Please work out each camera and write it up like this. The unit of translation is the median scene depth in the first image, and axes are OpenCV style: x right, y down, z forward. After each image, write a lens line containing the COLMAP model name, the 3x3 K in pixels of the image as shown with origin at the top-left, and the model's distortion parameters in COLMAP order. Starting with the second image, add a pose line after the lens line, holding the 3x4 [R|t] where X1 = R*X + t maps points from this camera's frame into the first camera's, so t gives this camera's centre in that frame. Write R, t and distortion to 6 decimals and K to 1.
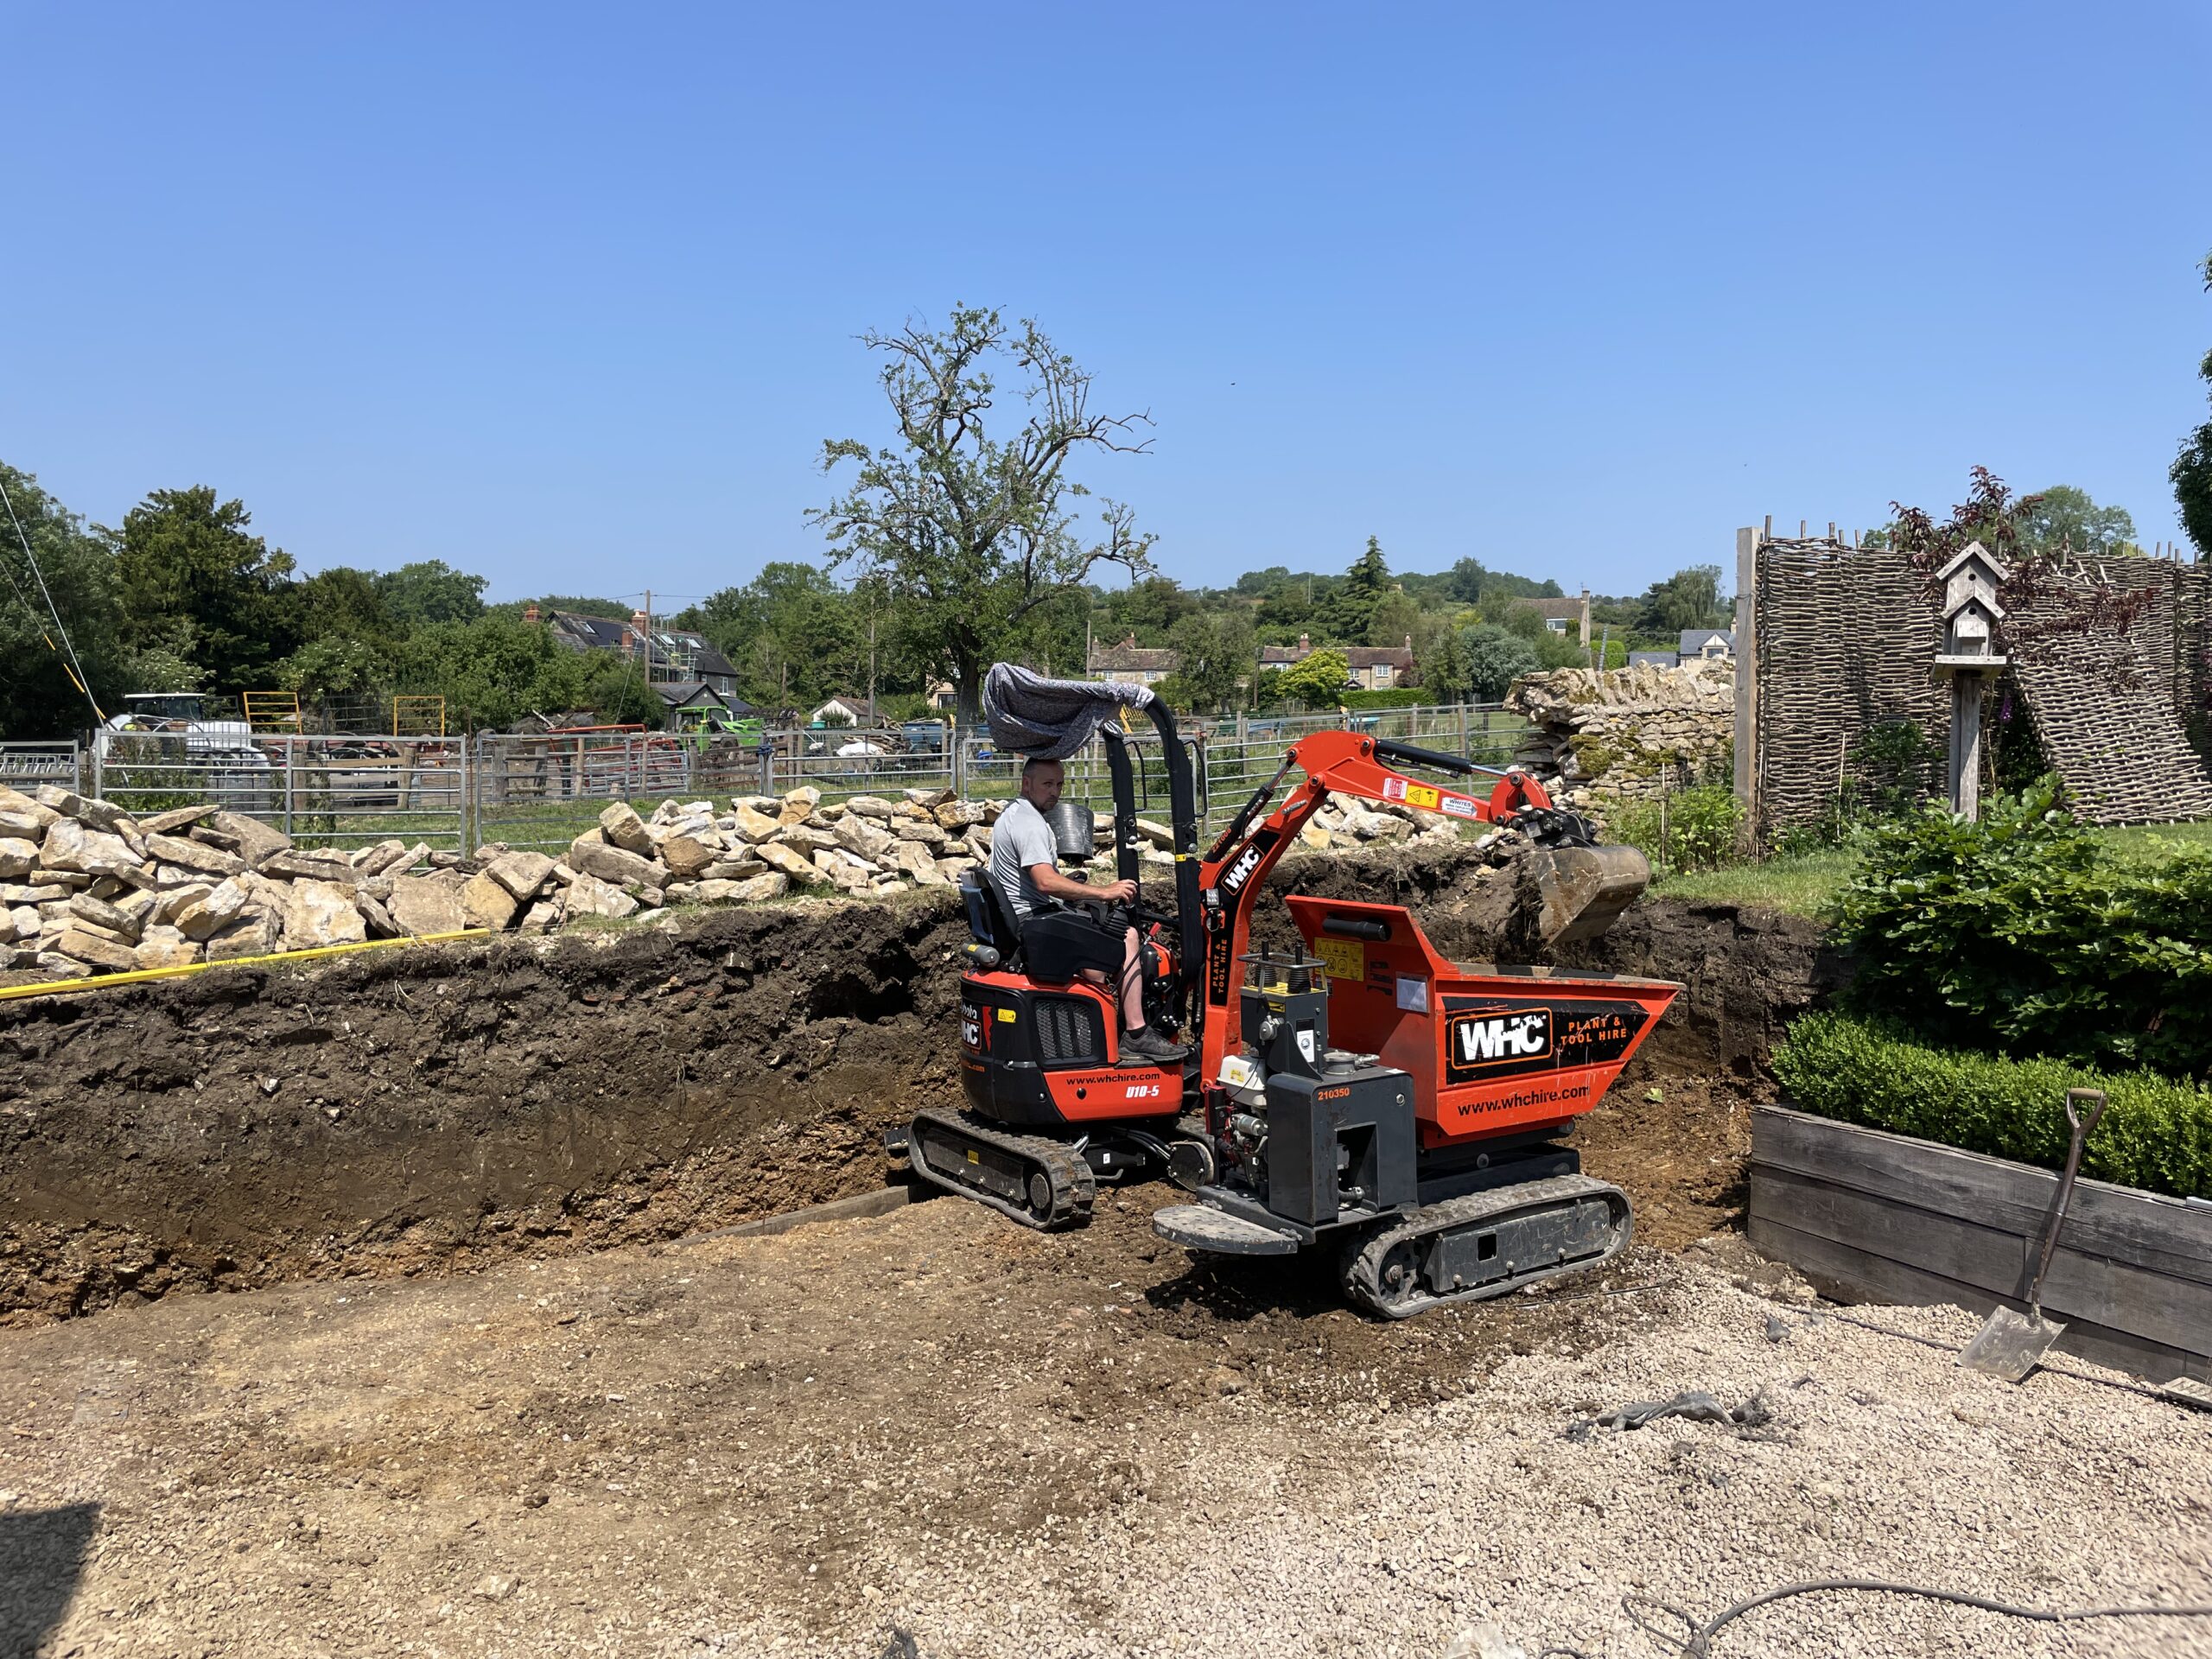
lens RADIAL K [[1676.0, 0, 1109.6], [0, 1676.0, 816.9], [0, 0, 1]] dist [0.065941, -0.051910]
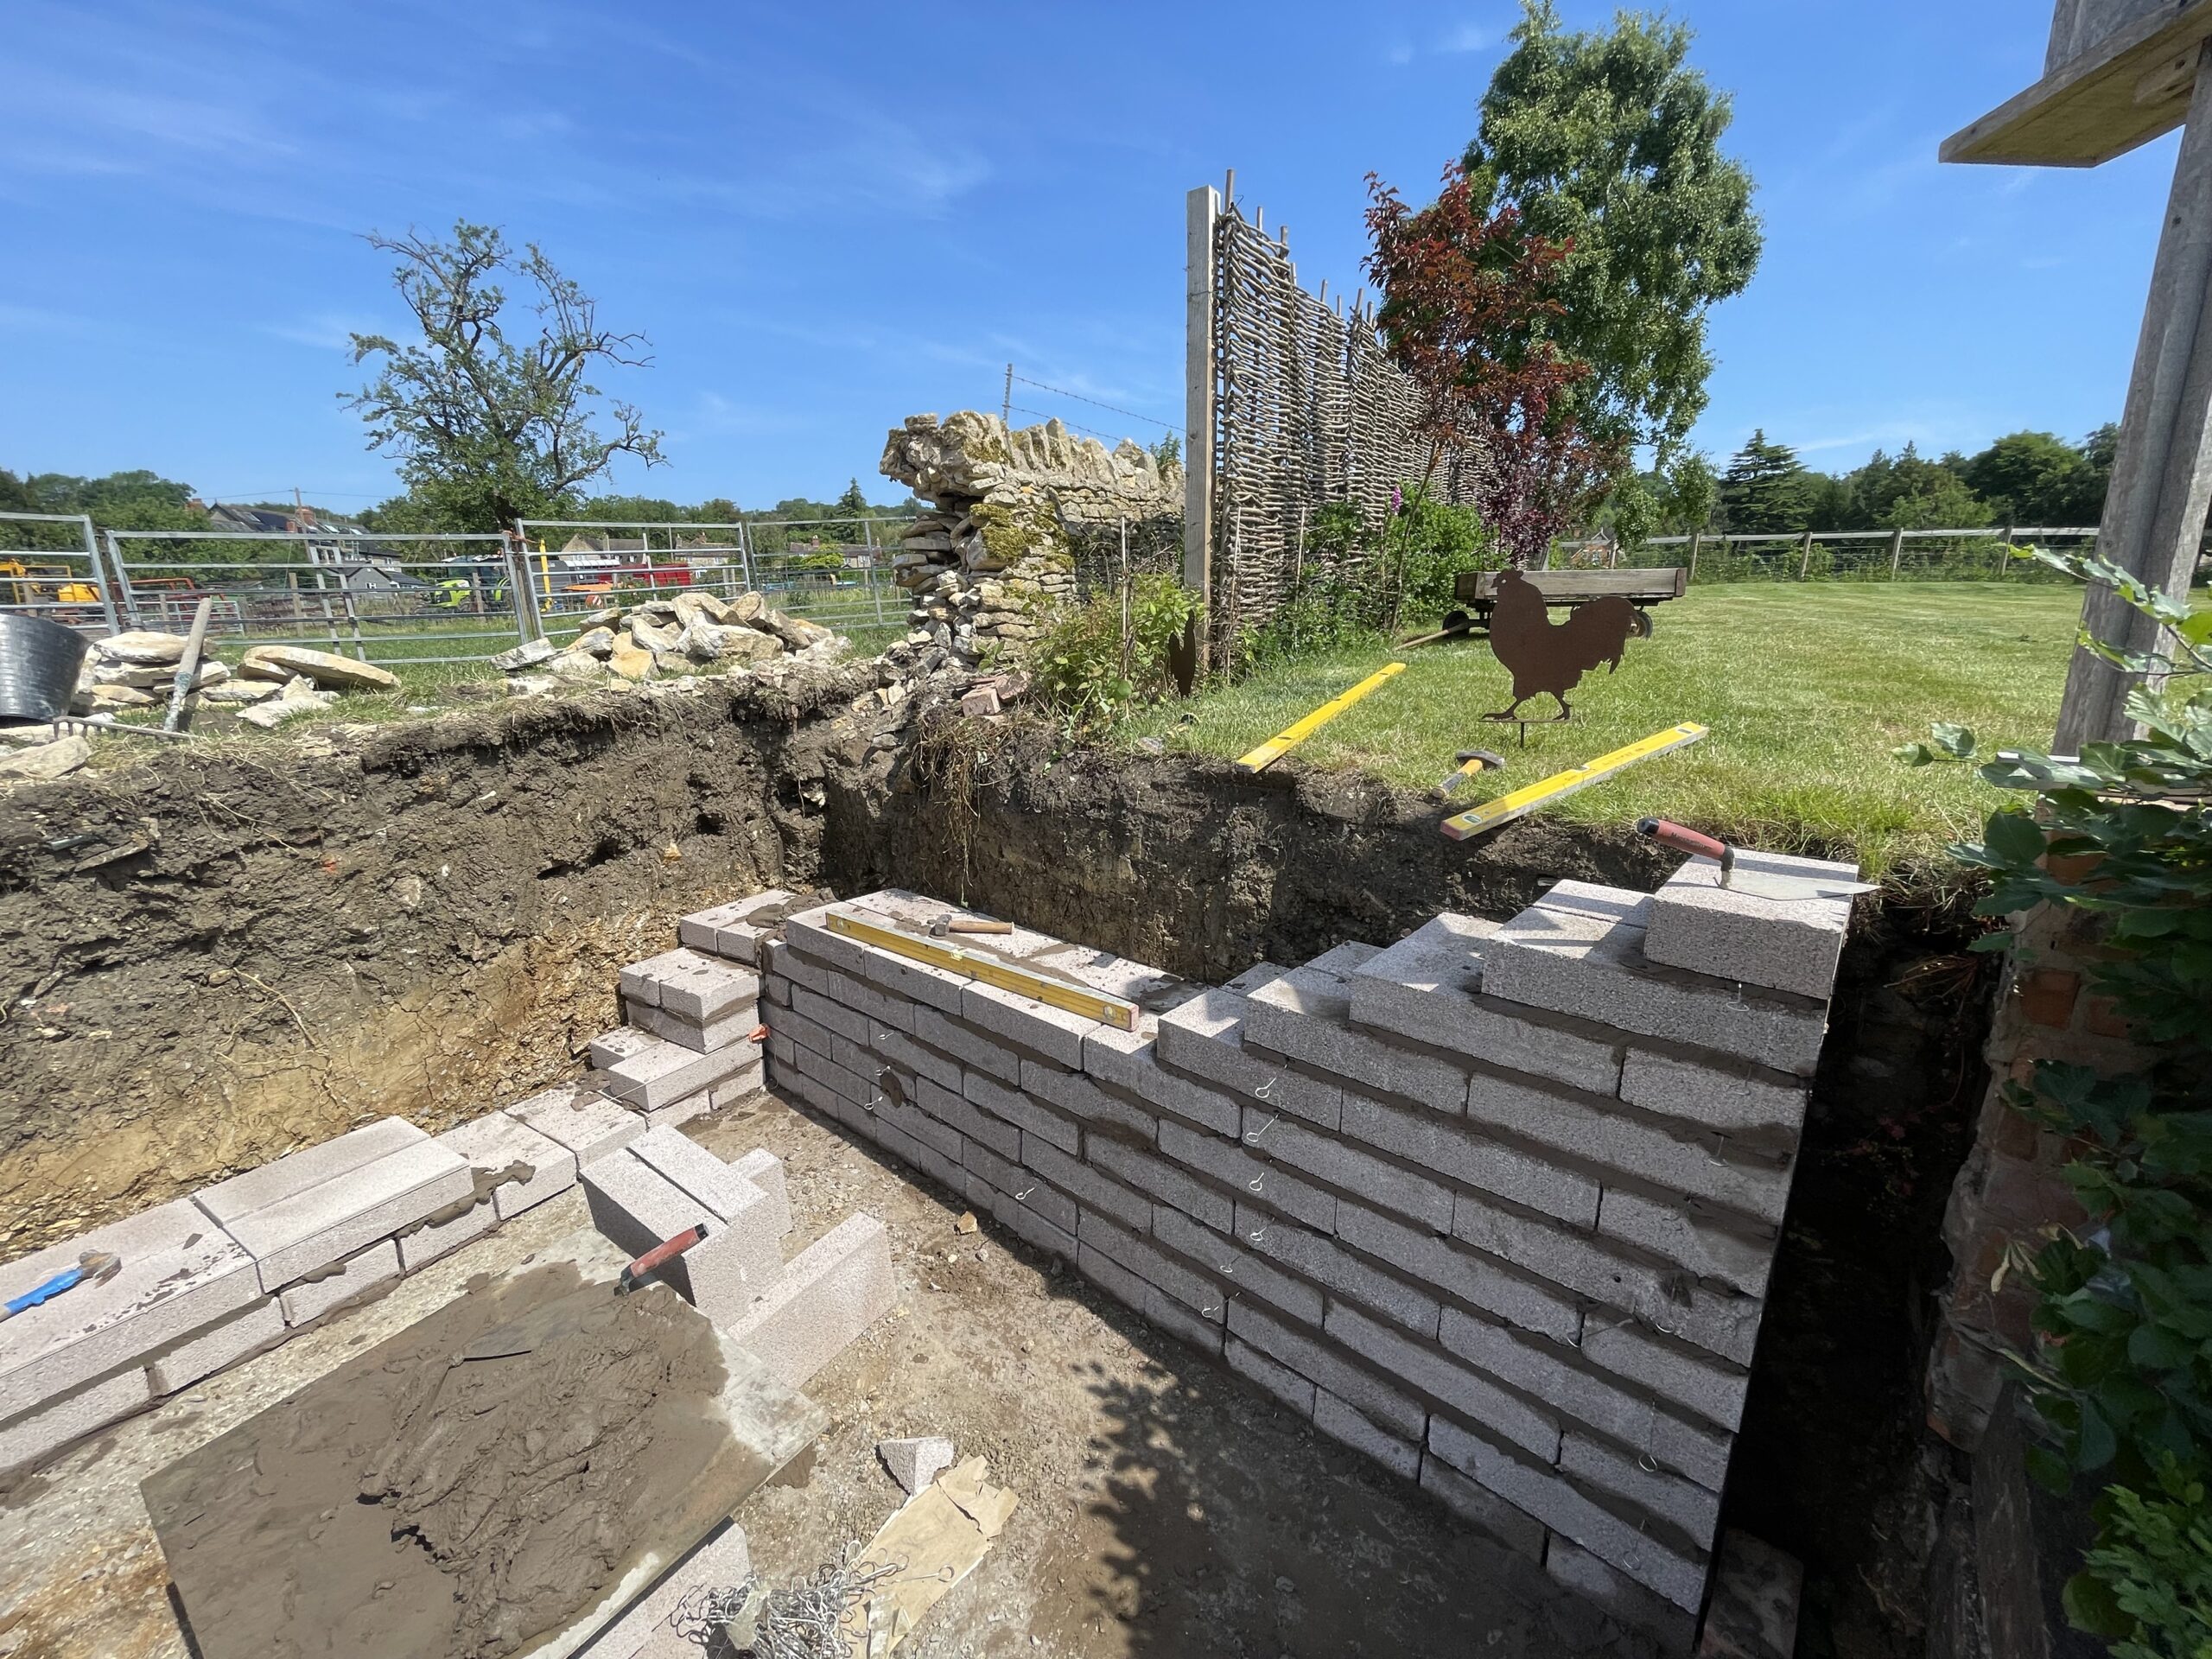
lens RADIAL K [[889.4, 0, 1097.8], [0, 889.4, 820.4], [0, 0, 1]] dist [-0.001646, -0.000723]
pose [[0.920043, -0.099519, 0.378968, 0.046742], [0.024612, 0.979975, 0.197595, 0.002645], [-0.391044, -0.172468, 0.904068, 0.172583]]
